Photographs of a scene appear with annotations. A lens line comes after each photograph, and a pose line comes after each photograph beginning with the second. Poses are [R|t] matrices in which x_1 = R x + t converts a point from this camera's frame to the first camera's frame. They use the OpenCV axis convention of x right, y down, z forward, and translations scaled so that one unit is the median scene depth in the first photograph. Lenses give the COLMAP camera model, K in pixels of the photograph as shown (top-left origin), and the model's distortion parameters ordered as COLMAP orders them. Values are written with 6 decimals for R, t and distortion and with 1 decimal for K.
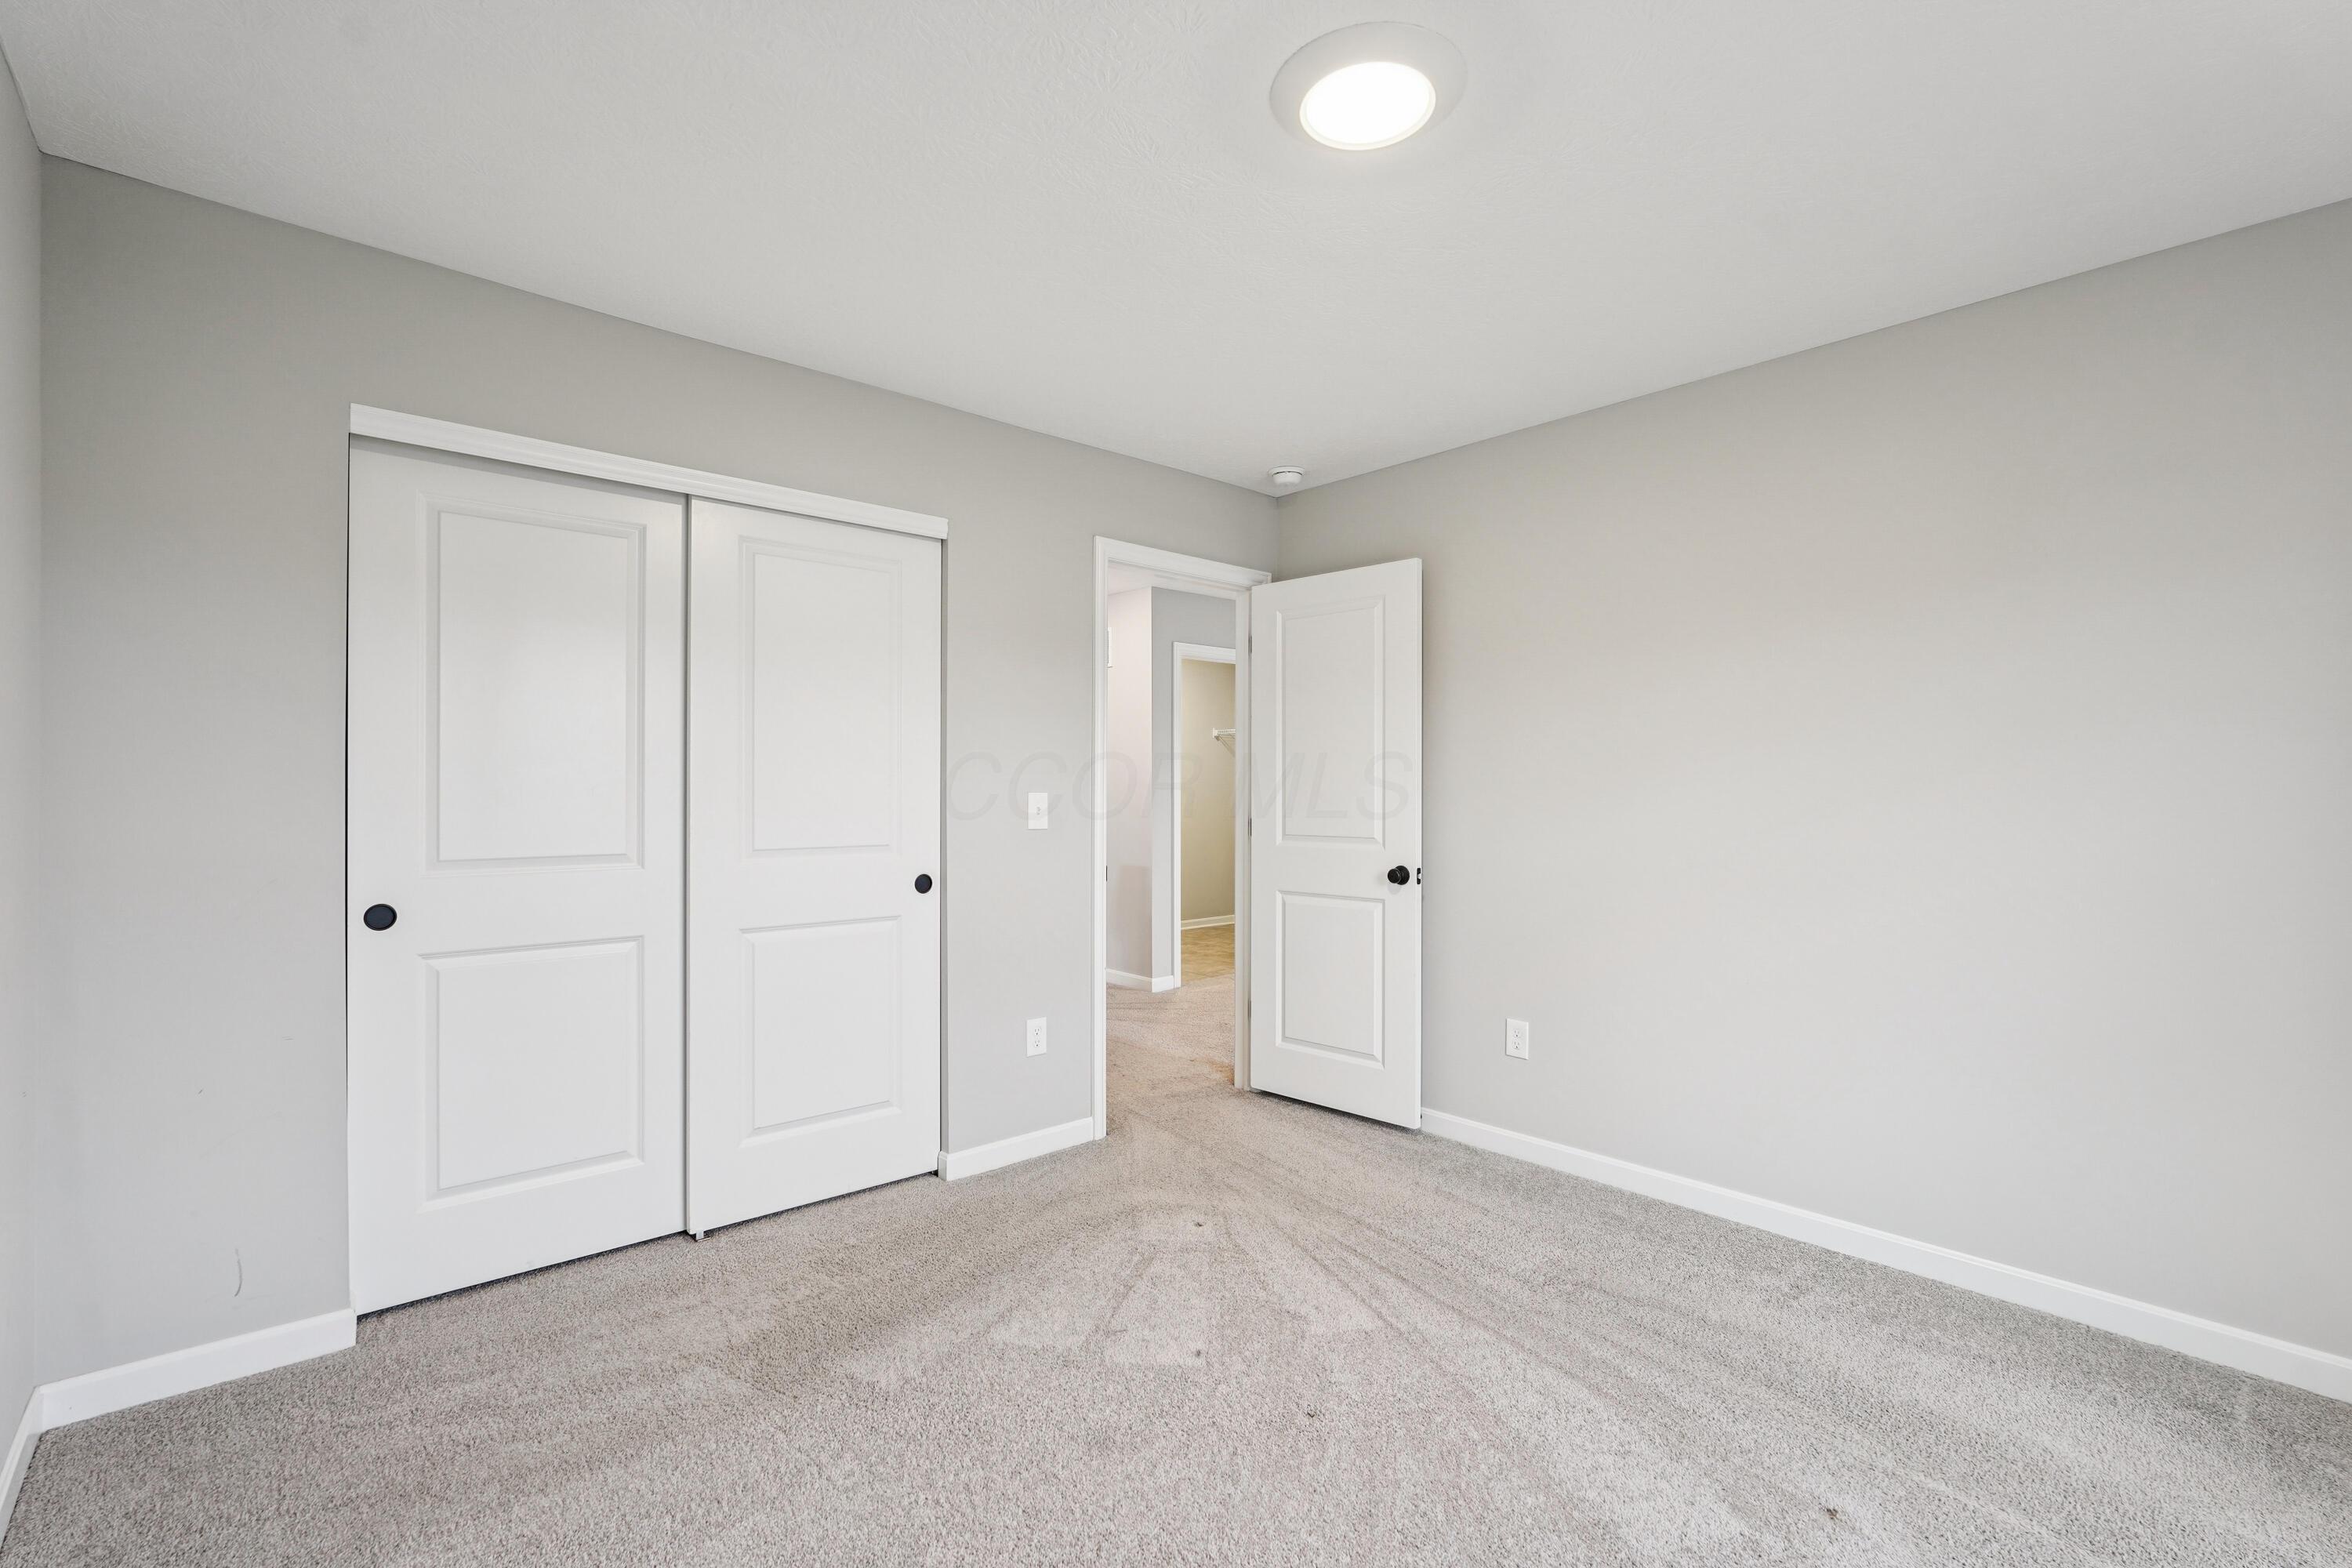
lens RADIAL K [[1044.2, 0, 1186.5], [0, 1044.2, 776.8], [0, 0, 1]] dist [-0.017525, 0.008068]
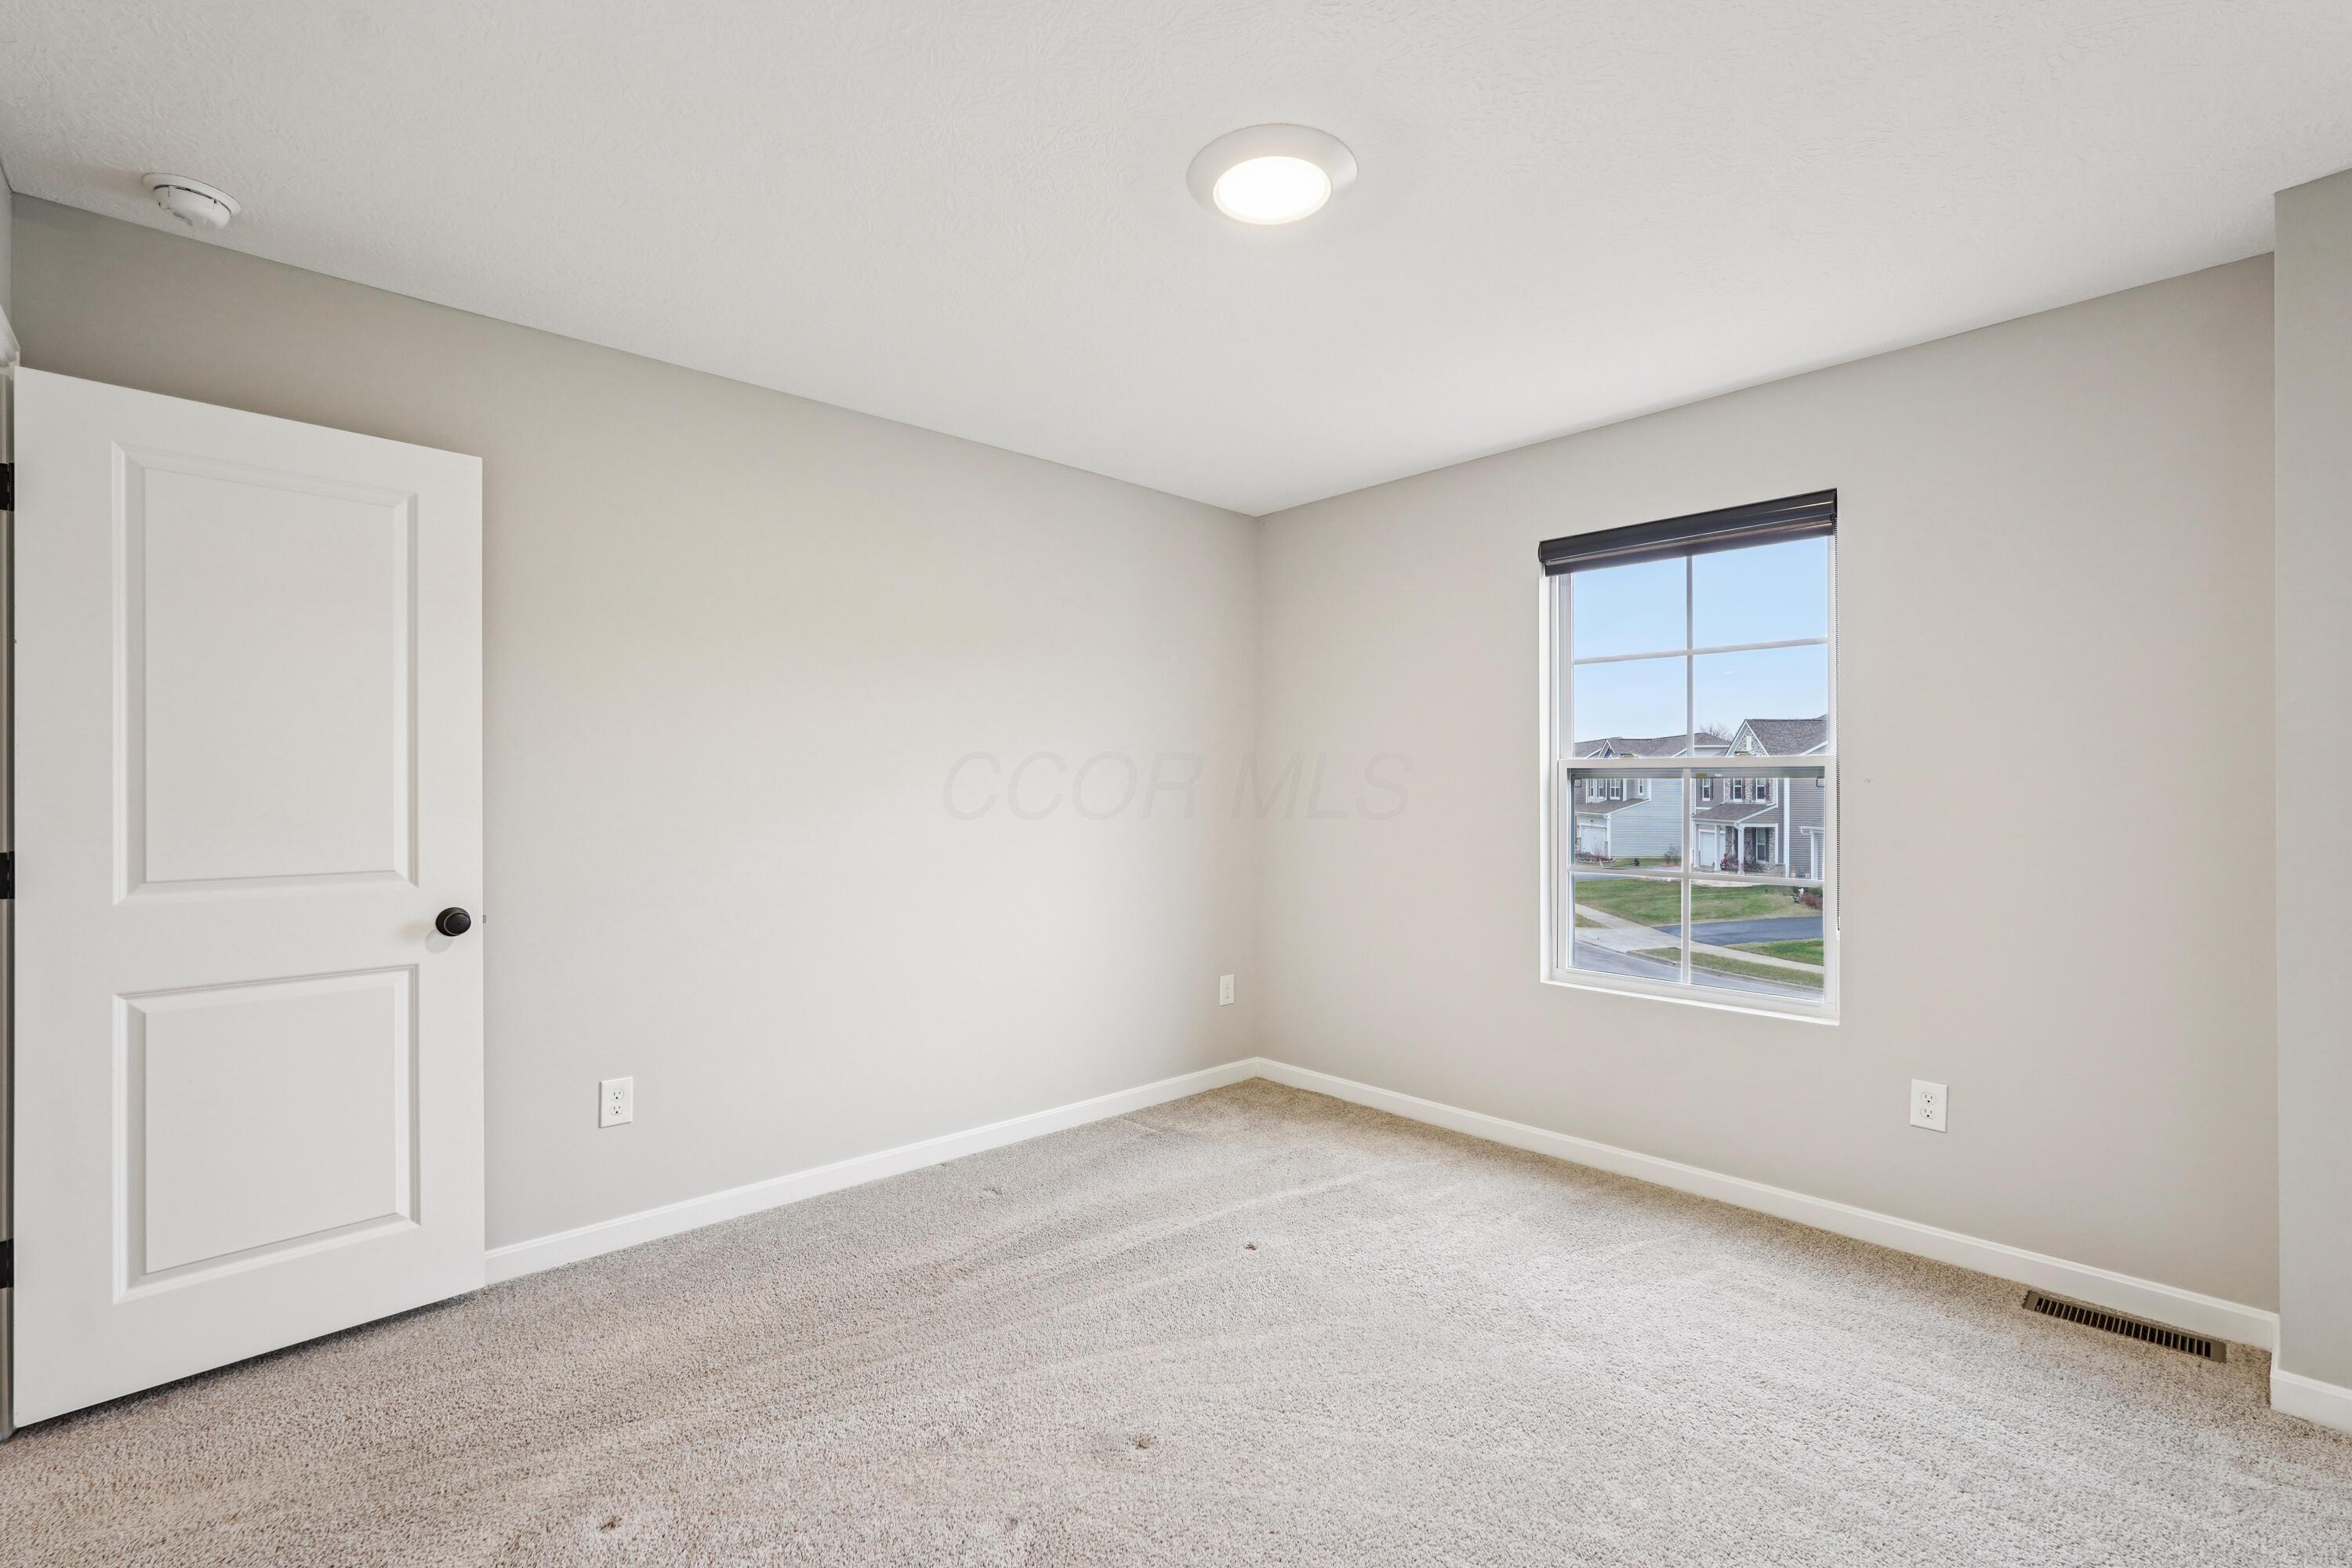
lens RADIAL K [[1044.2, 0, 1186.5], [0, 1044.2, 776.8], [0, 0, 1]] dist [-0.017525, 0.008068]
pose [[-0.024247, 0.012831, 0.999624, -0.473133], [-0.009941, 0.999865, -0.013075, 0.005702], [-0.999657, -0.010254, -0.024117, 0.548417]]
